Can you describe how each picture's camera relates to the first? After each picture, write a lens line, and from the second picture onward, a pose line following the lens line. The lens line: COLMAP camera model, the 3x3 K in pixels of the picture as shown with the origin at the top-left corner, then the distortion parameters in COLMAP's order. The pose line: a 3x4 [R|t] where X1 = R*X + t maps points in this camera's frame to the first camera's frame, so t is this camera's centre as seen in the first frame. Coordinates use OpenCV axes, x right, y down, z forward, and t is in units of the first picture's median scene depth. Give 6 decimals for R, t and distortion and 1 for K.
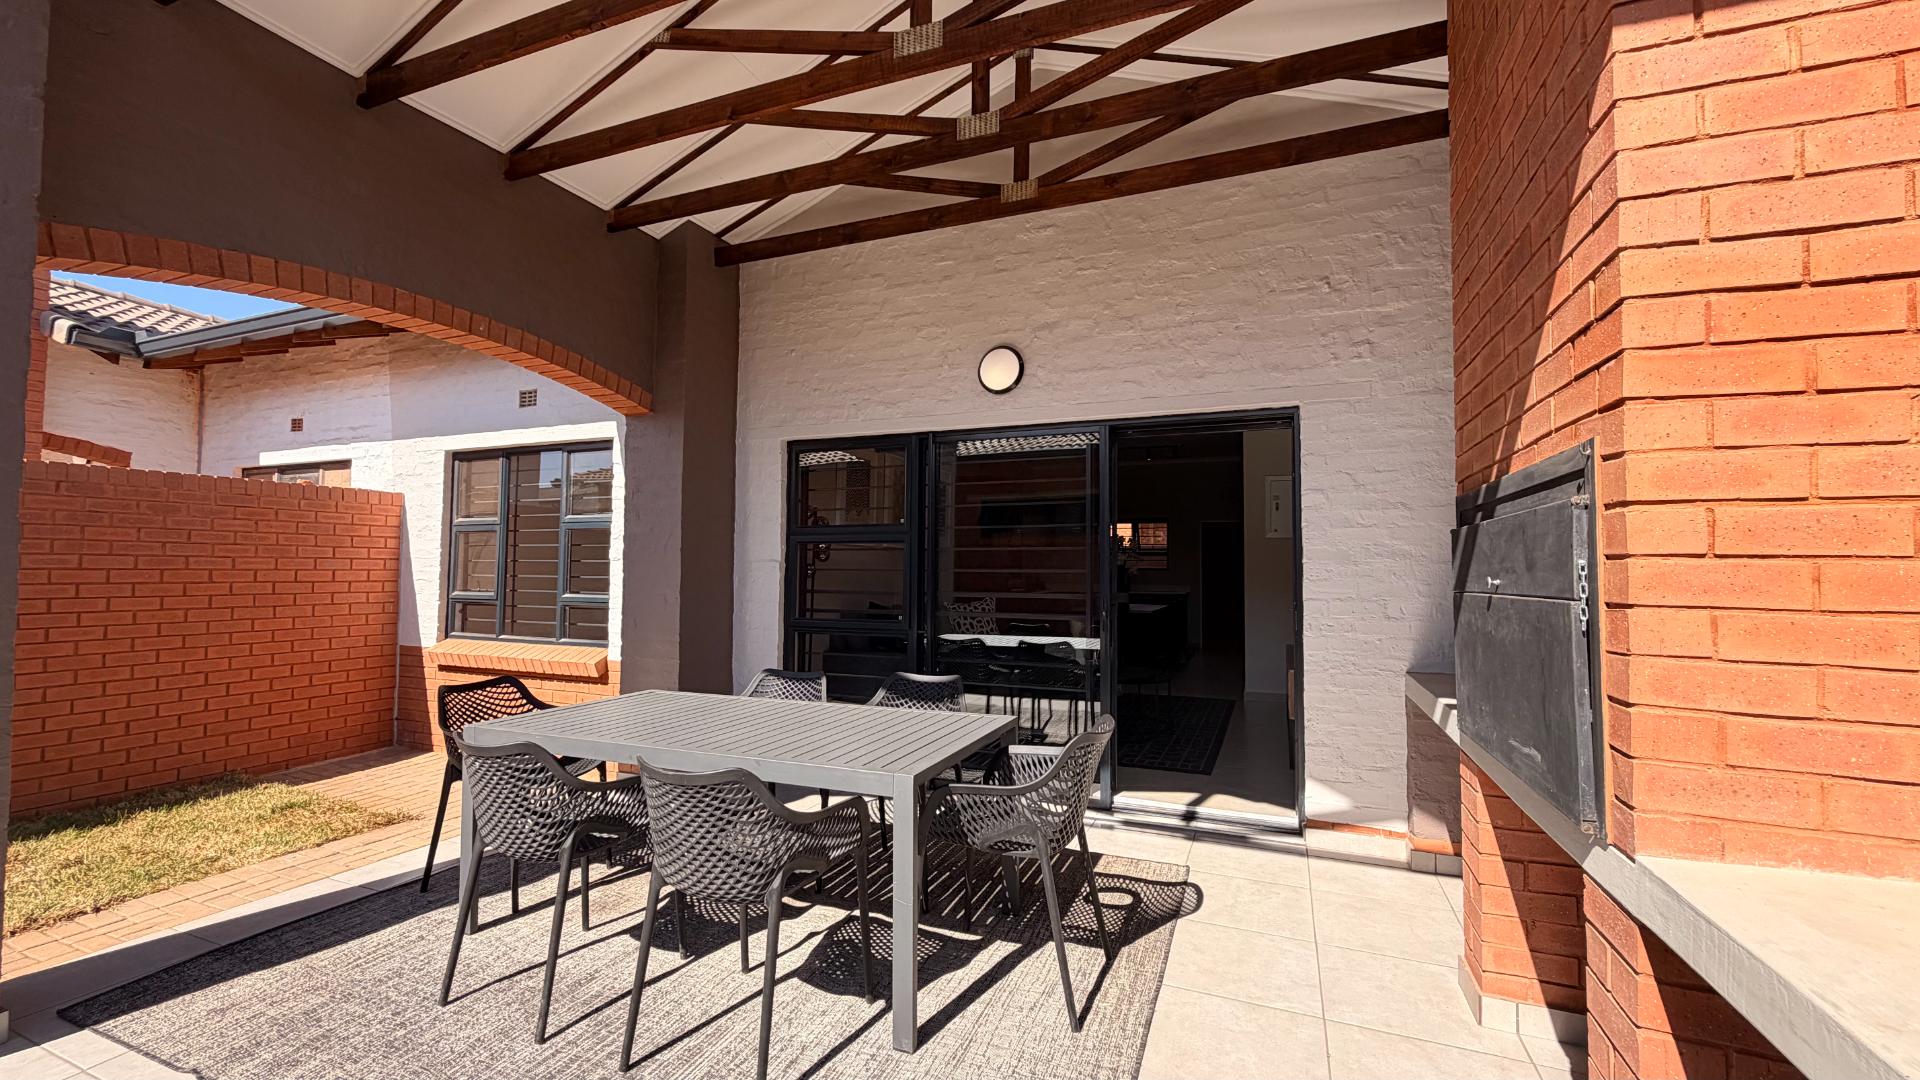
lens RADIAL K [[764.4, 0, 960.9], [0, 764.4, 536.6], [0, 0, 1]] dist [-0.001012, 0.000717]
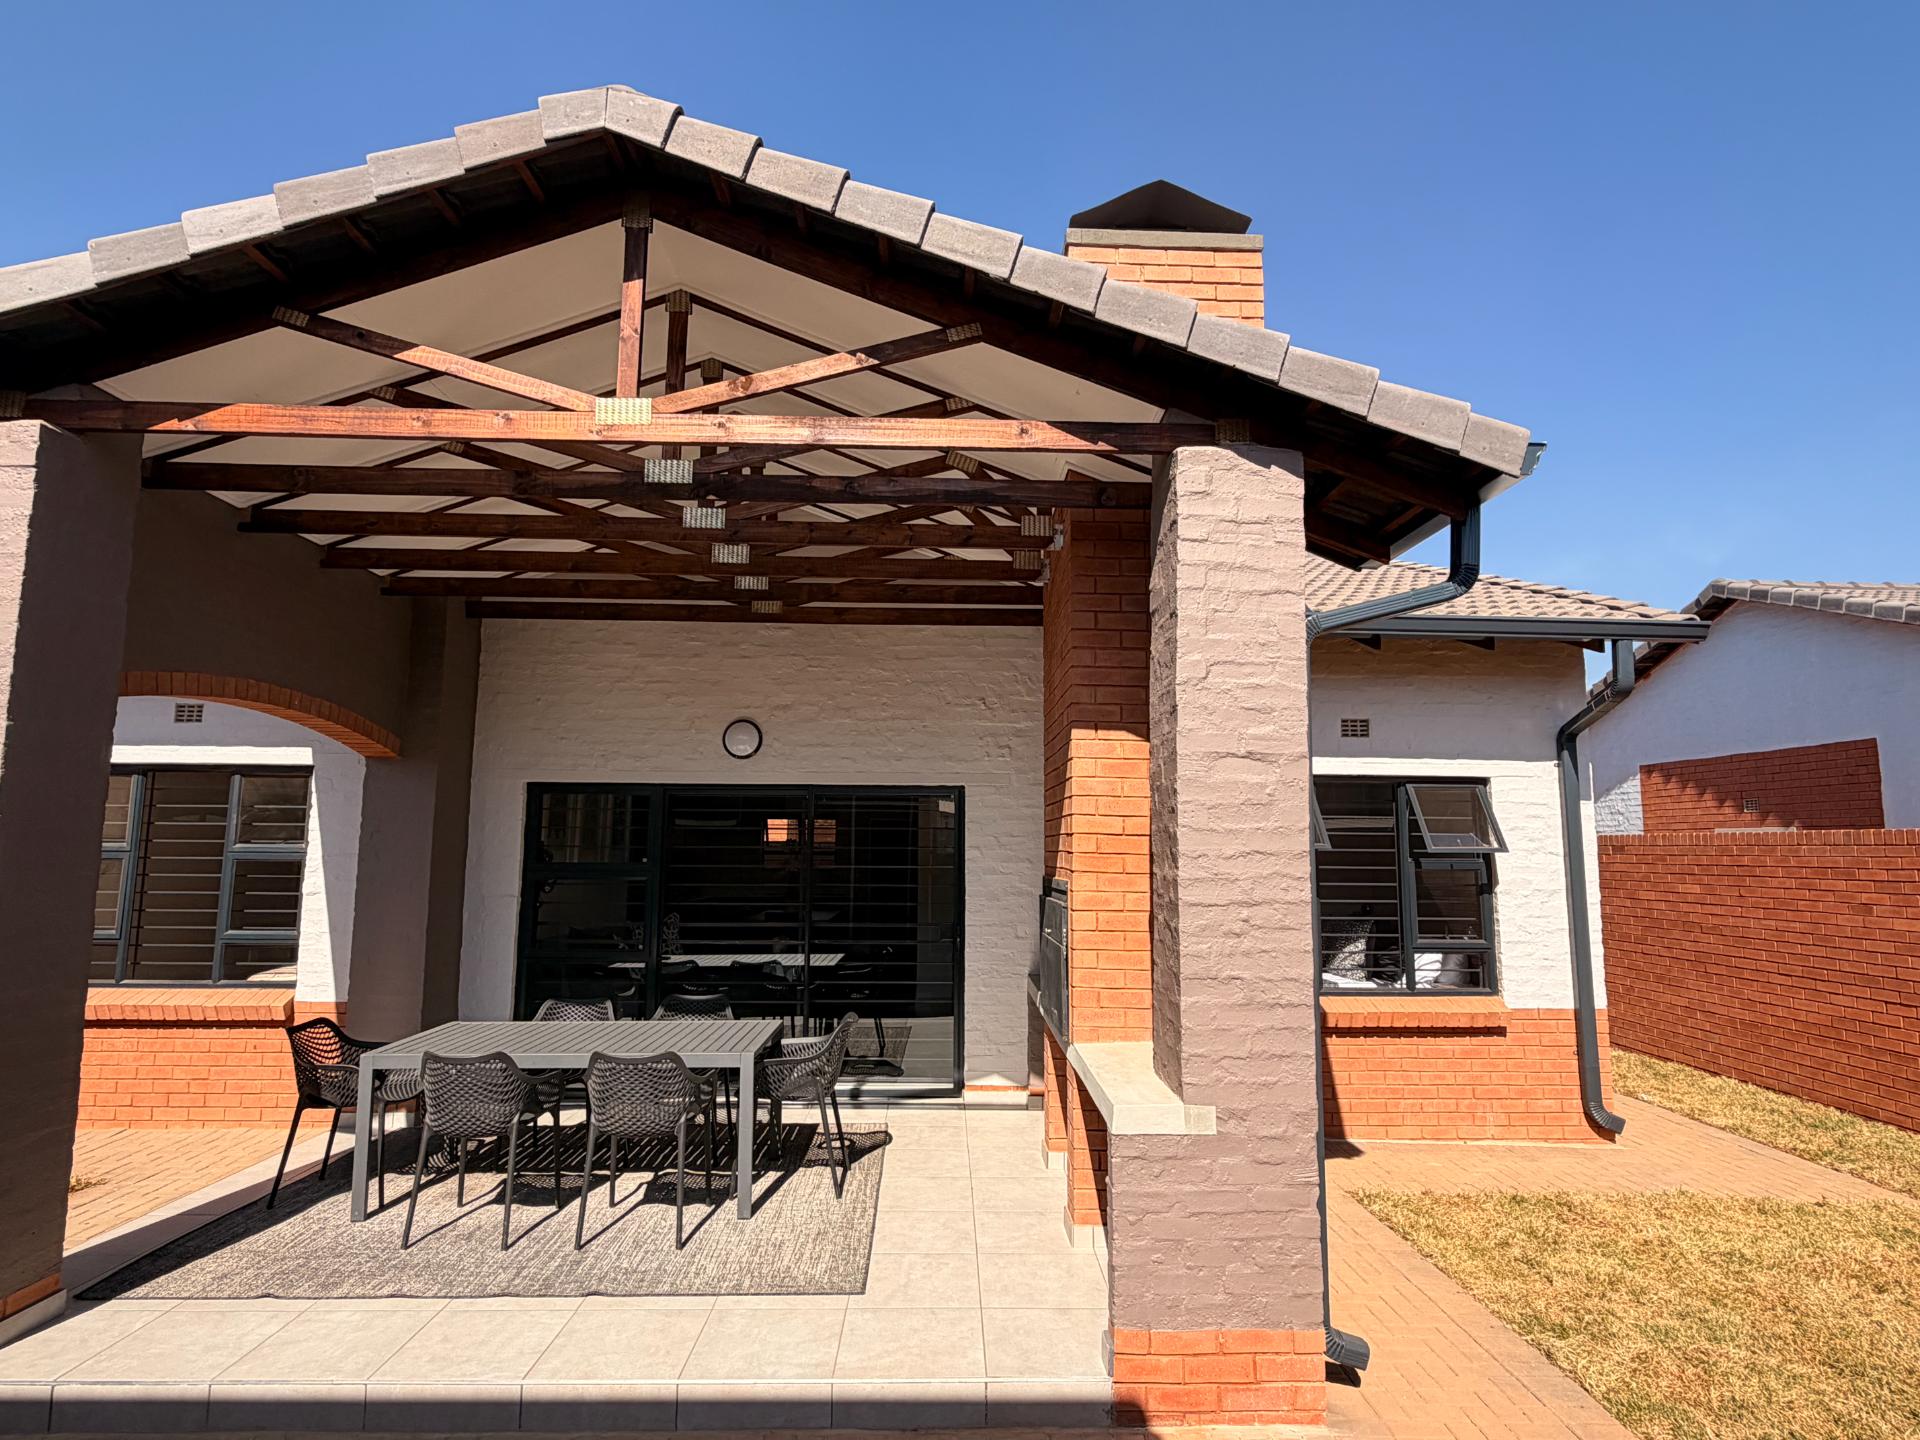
lens RADIAL K [[1024.1, 0, 956.1], [0, 1024.1, 729.0], [0, 0, 1]] dist [0.000931, 0.000267]
pose [[0.918344, 0.044225, 0.393303, -0.306802], [-0.017459, 0.997297, -0.071375, -0.134885], [-0.395397, 0.058680, 0.916634, -0.702175]]
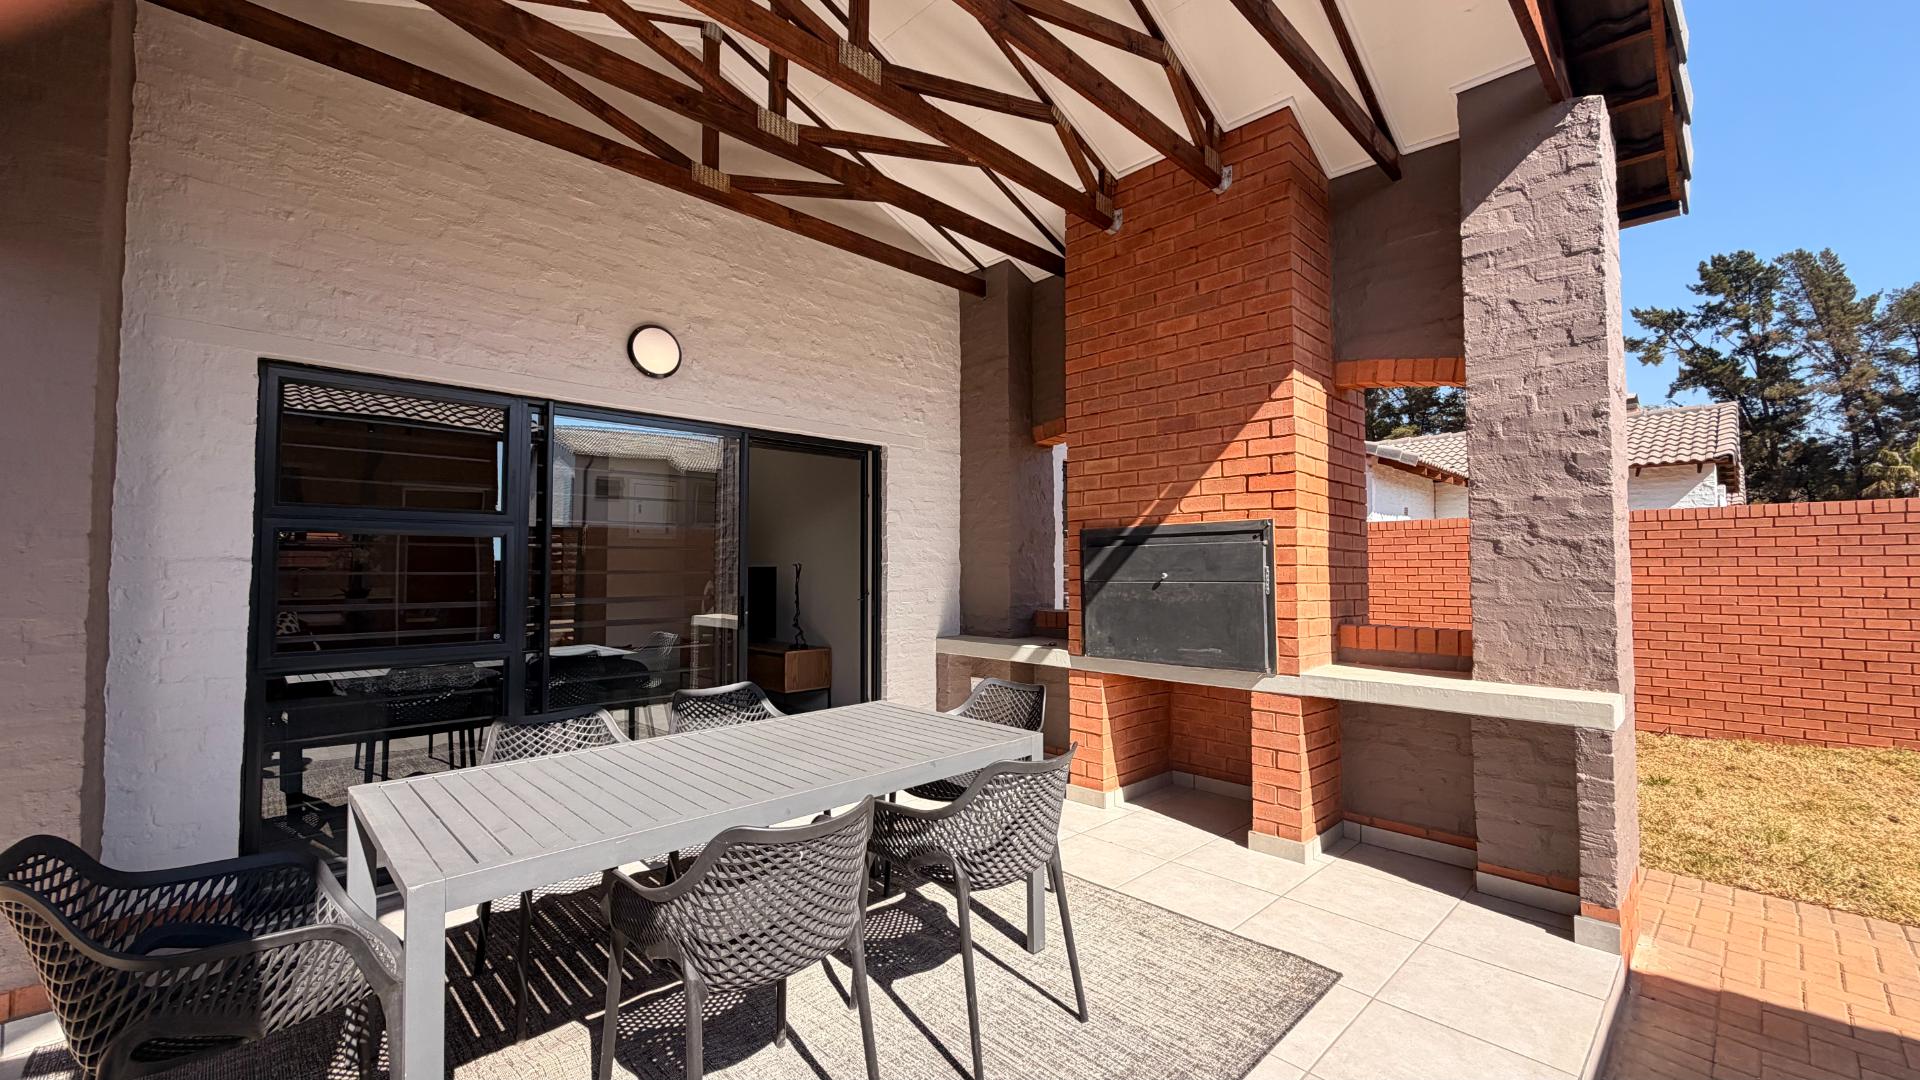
lens RADIAL K [[764.4, 0, 950.6], [0, 764.4, 538.6], [0, 0, 1]] dist [-0.001012, 0.000717]
pose [[0.403560, 0.029384, 0.914481, -0.692291], [-0.037840, 0.999165, -0.015406, 0.005736], [-0.914170, -0.028387, 0.404335, 0.333996]]
